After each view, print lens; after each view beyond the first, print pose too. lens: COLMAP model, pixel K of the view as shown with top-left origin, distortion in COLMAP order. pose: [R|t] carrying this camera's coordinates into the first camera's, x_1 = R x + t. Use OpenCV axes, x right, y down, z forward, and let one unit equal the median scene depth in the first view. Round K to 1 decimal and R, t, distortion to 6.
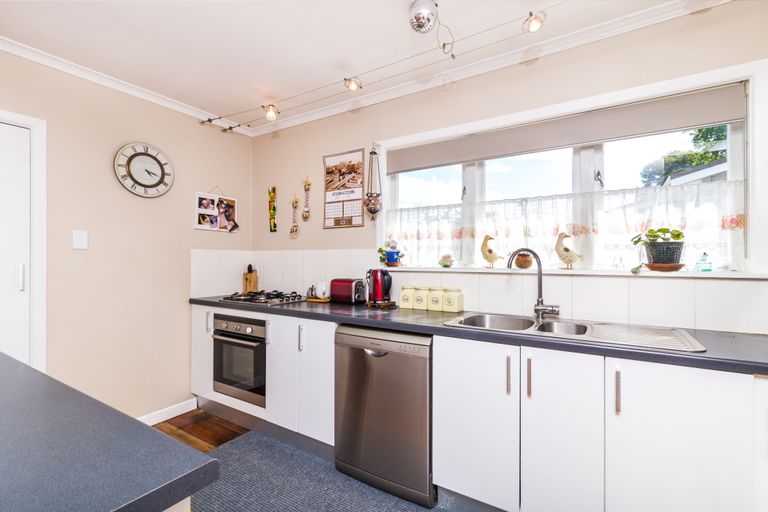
lens RADIAL K [[350.5, 0, 384.0], [0, 350.5, 256.0], [0, 0, 1]] dist [0.002222, -0.000018]
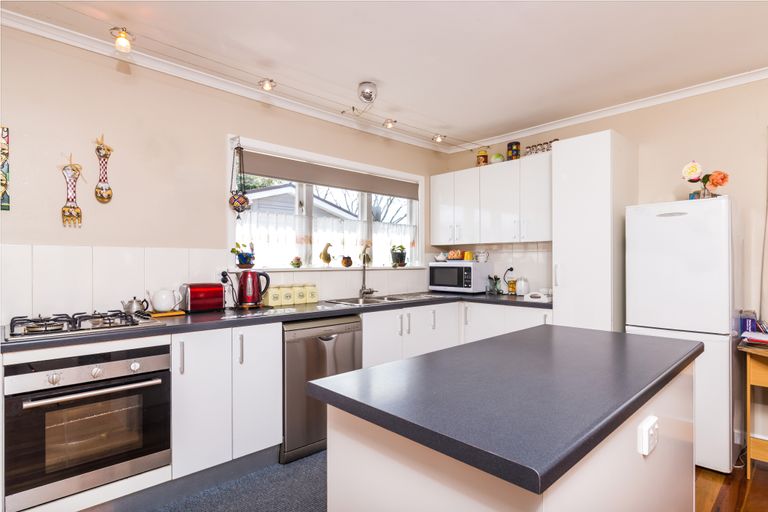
lens RADIAL K [[404.2, 0, 384.4], [0, 404.2, 260.9], [0, 0, 1]] dist [-0.000803, -0.000356]
pose [[0.240531, 0.002275, 0.970639, -1.092728], [-0.007960, 0.999968, -0.000371, 0.008229], [-0.970609, -0.007637, 0.240542, 0.386389]]
